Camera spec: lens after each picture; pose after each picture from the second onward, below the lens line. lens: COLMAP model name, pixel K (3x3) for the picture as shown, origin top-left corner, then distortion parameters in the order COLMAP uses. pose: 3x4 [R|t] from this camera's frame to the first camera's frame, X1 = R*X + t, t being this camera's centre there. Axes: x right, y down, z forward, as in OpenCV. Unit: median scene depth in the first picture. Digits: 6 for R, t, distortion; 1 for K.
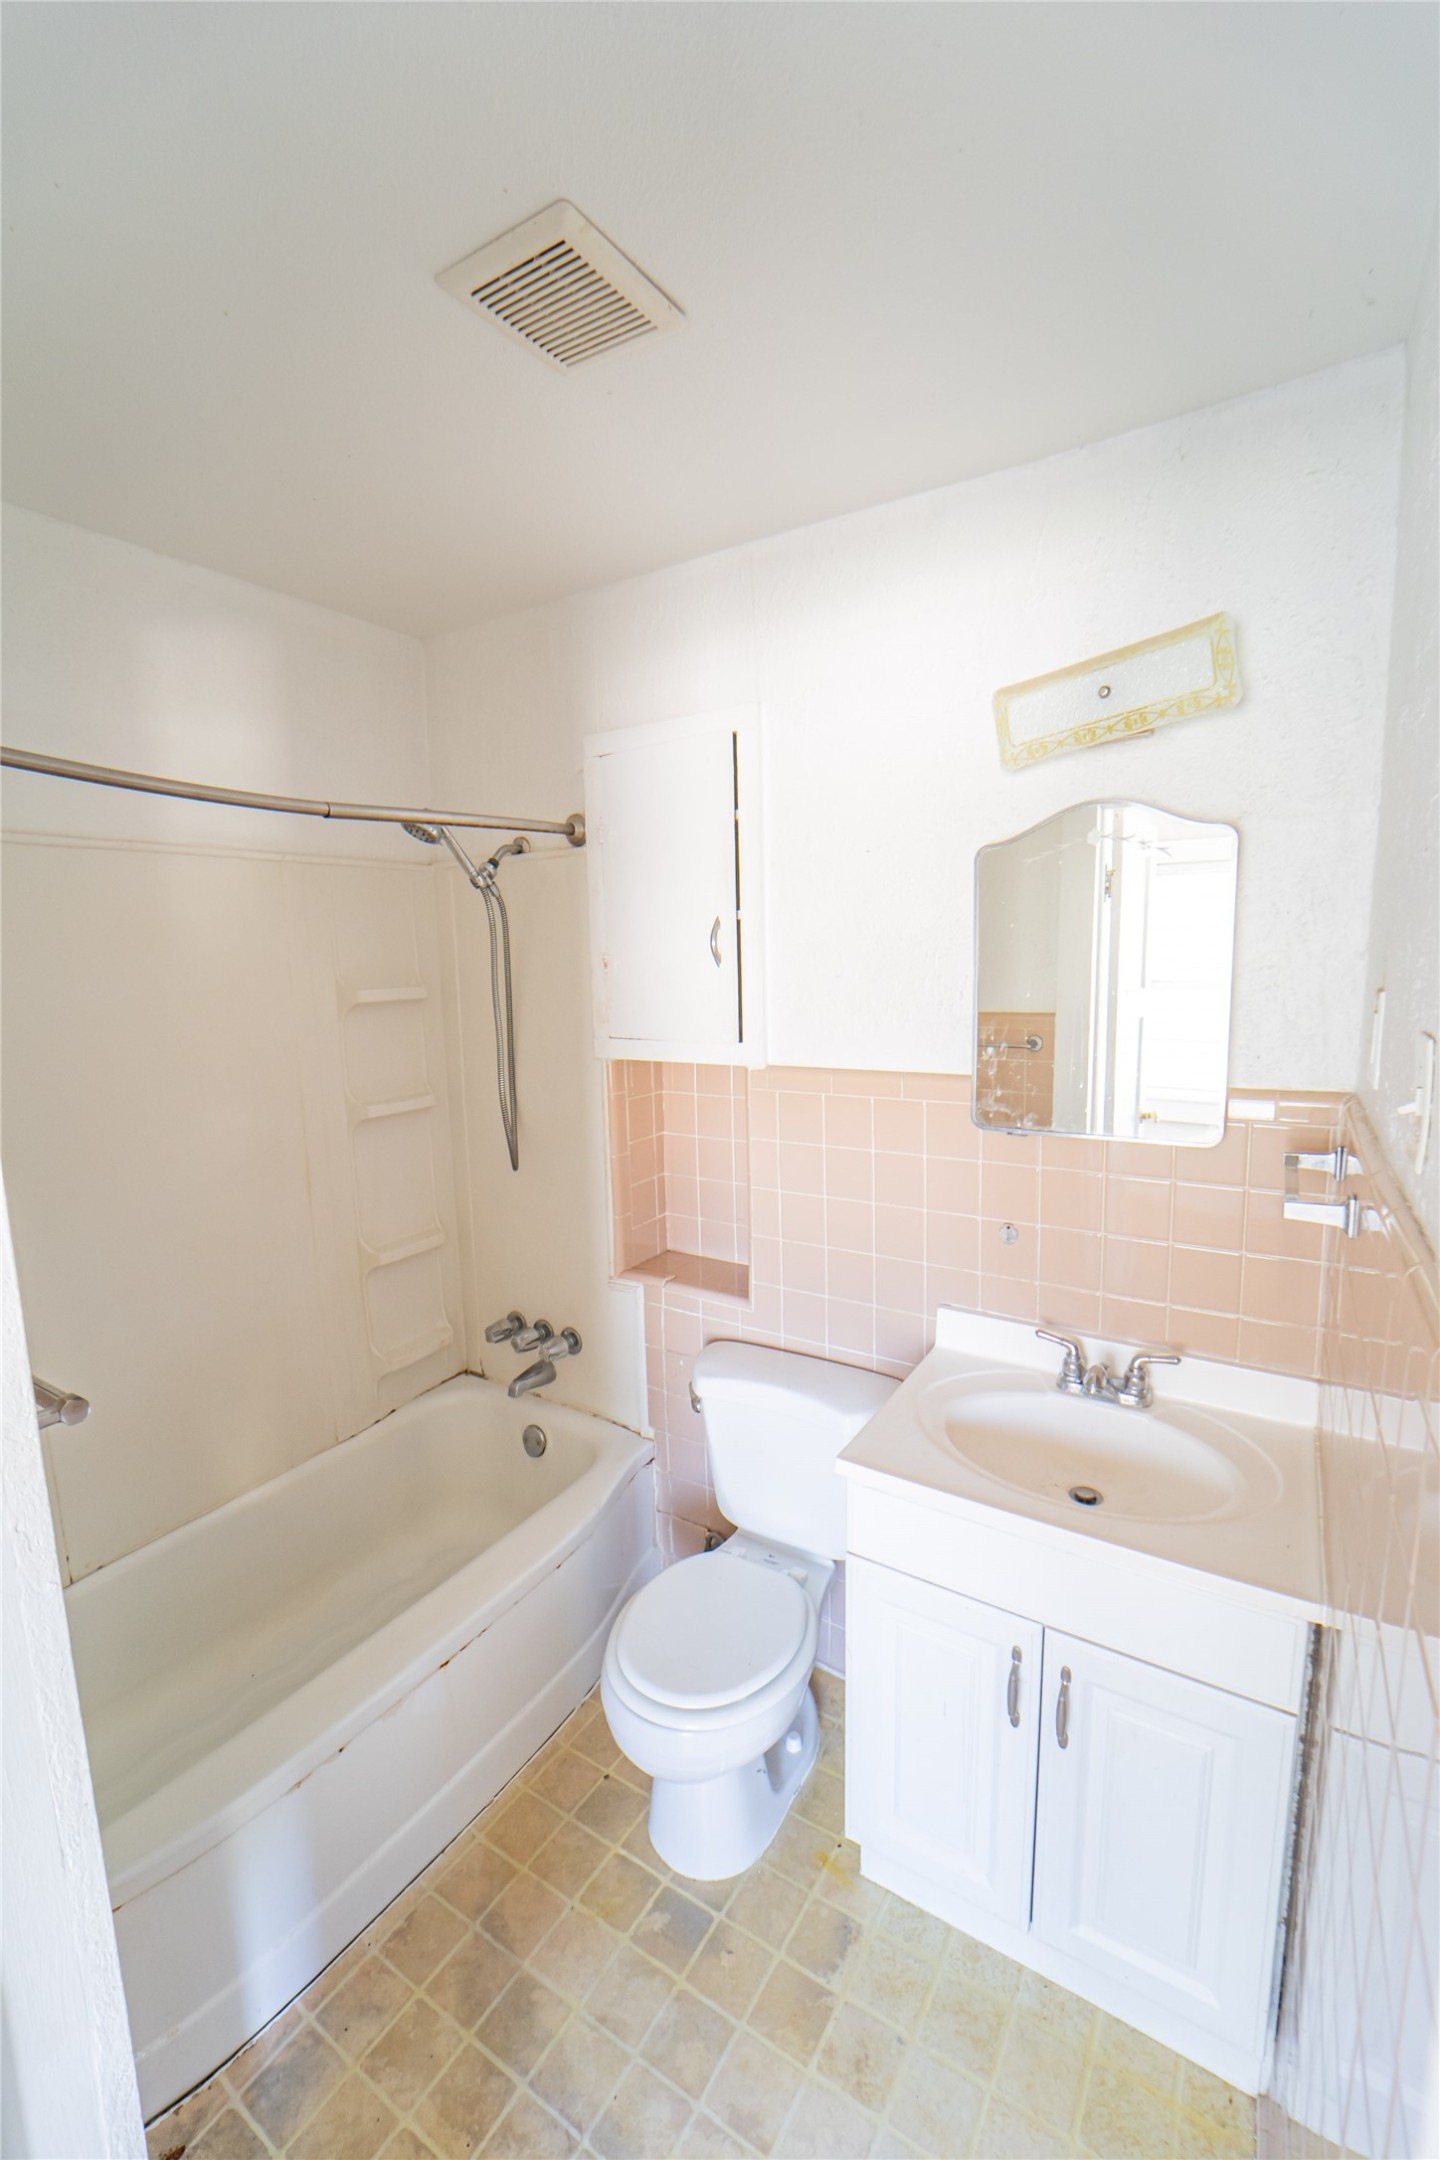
lens RADIAL K [[917.7, 0, 720.0], [0, 917.7, 1080.0], [0, 0, 1]] dist [-0.010152, 0.000047]
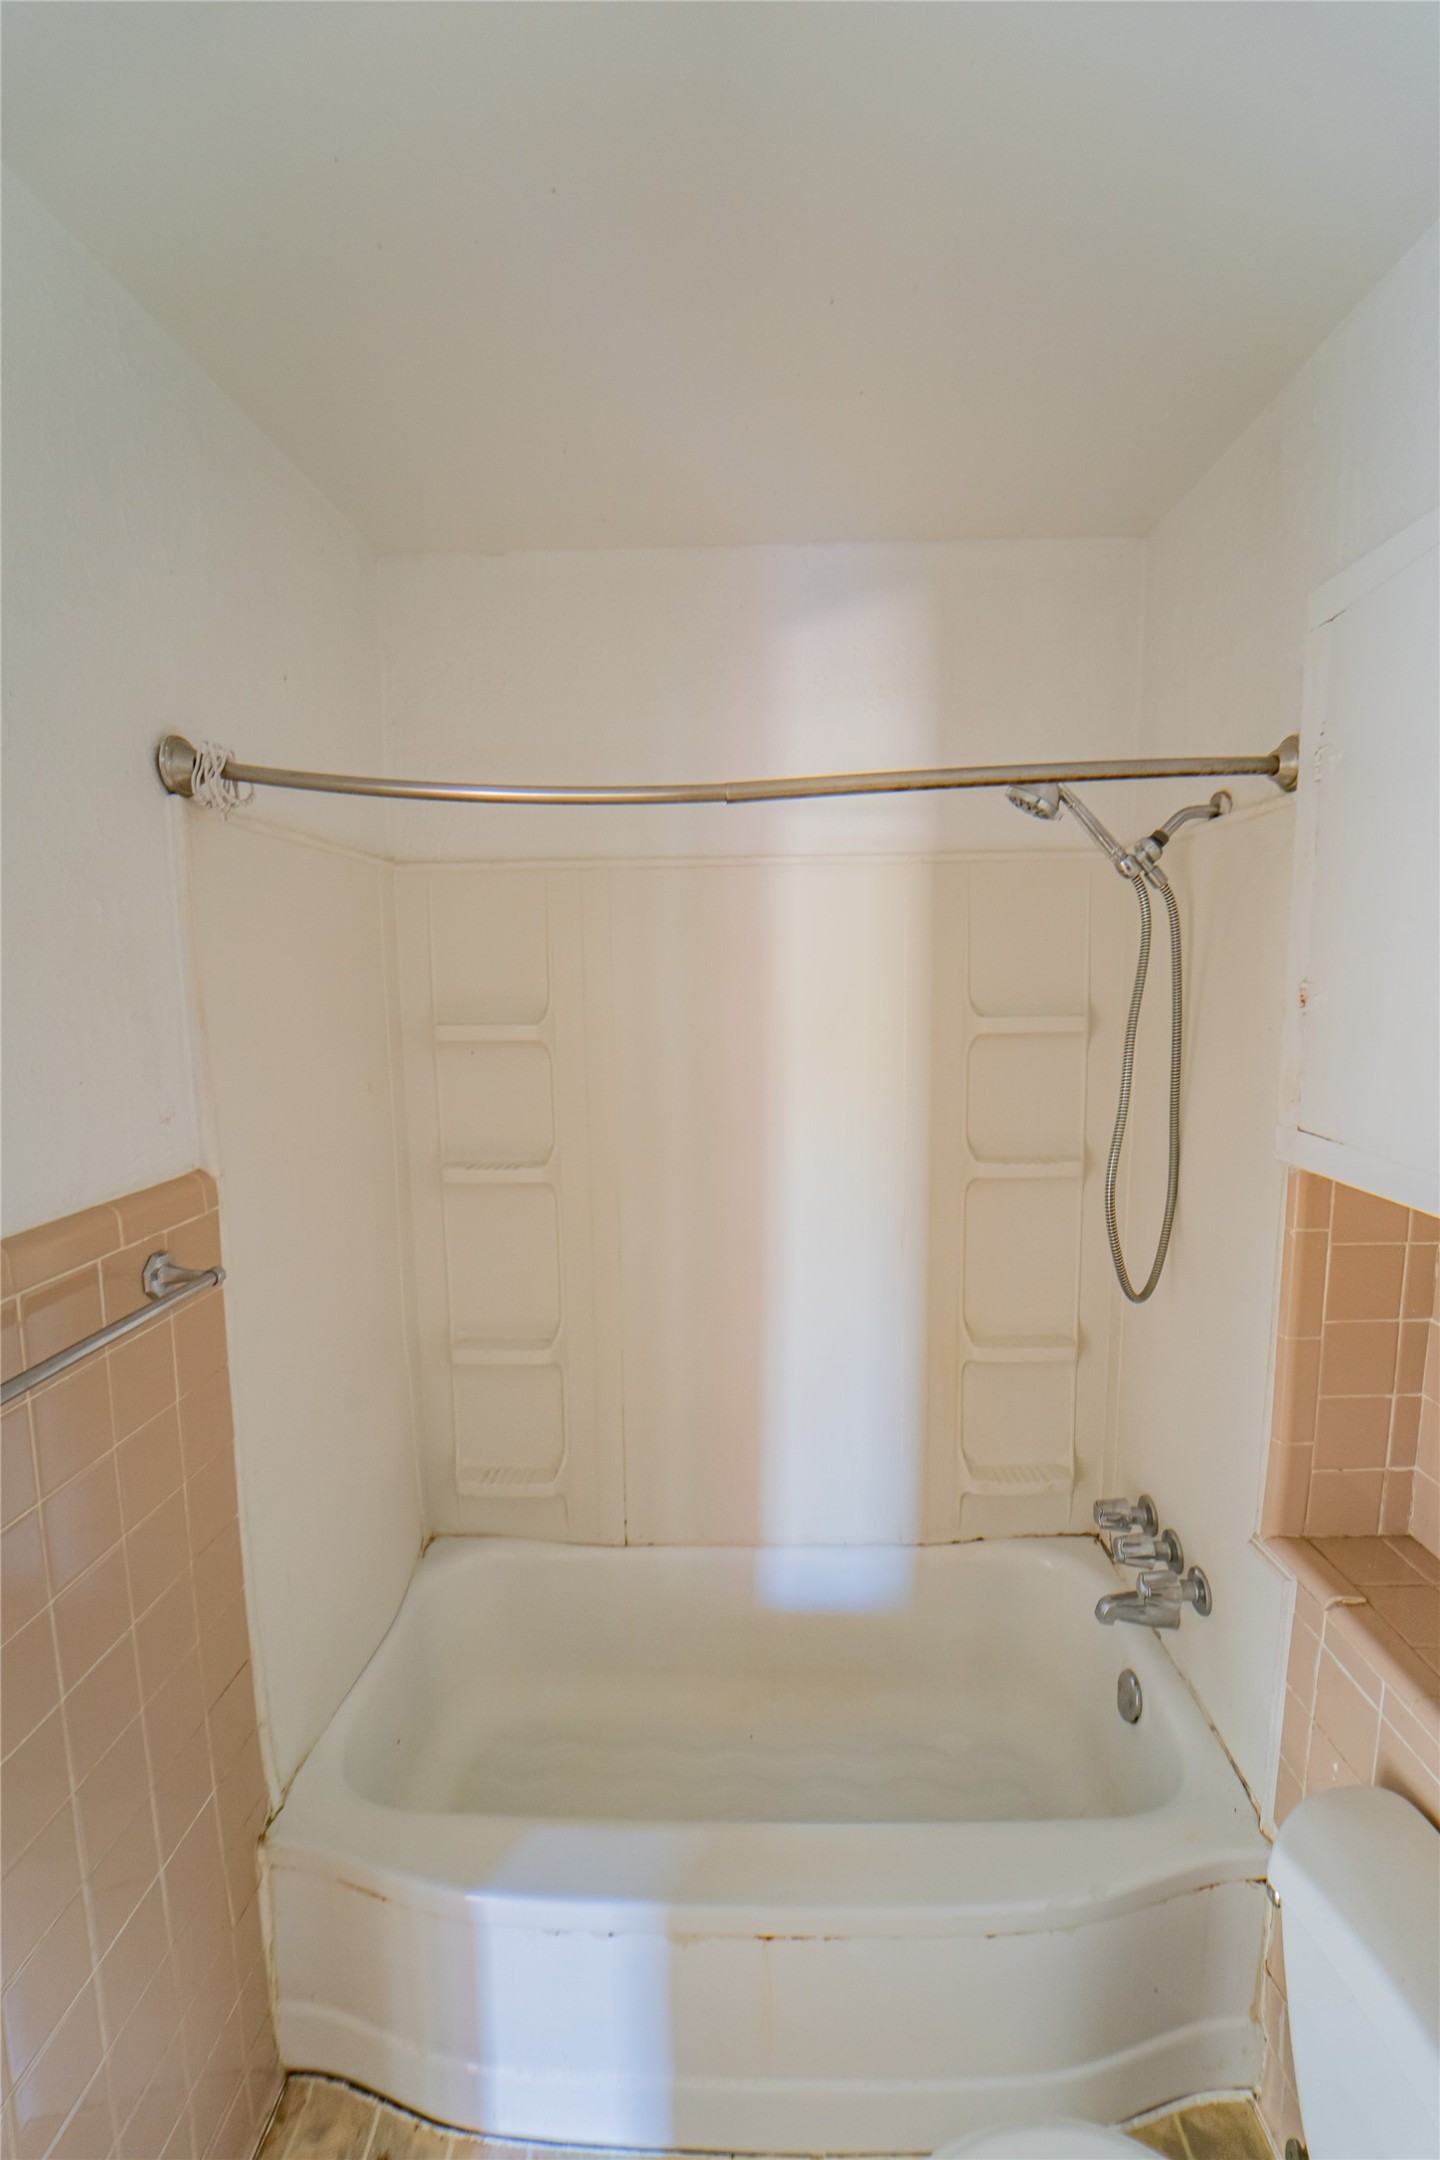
lens RADIAL K [[881.2, 0, 725.5], [0, 881.2, 1069.5], [0, 0, 1]] dist [-0.024953, -0.000218]
pose [[0.513284, 0.110952, -0.851017, 0.145422], [-0.114009, 0.991635, 0.060522, -0.072963], [0.850613, 0.065959, 0.521639, 0.414562]]
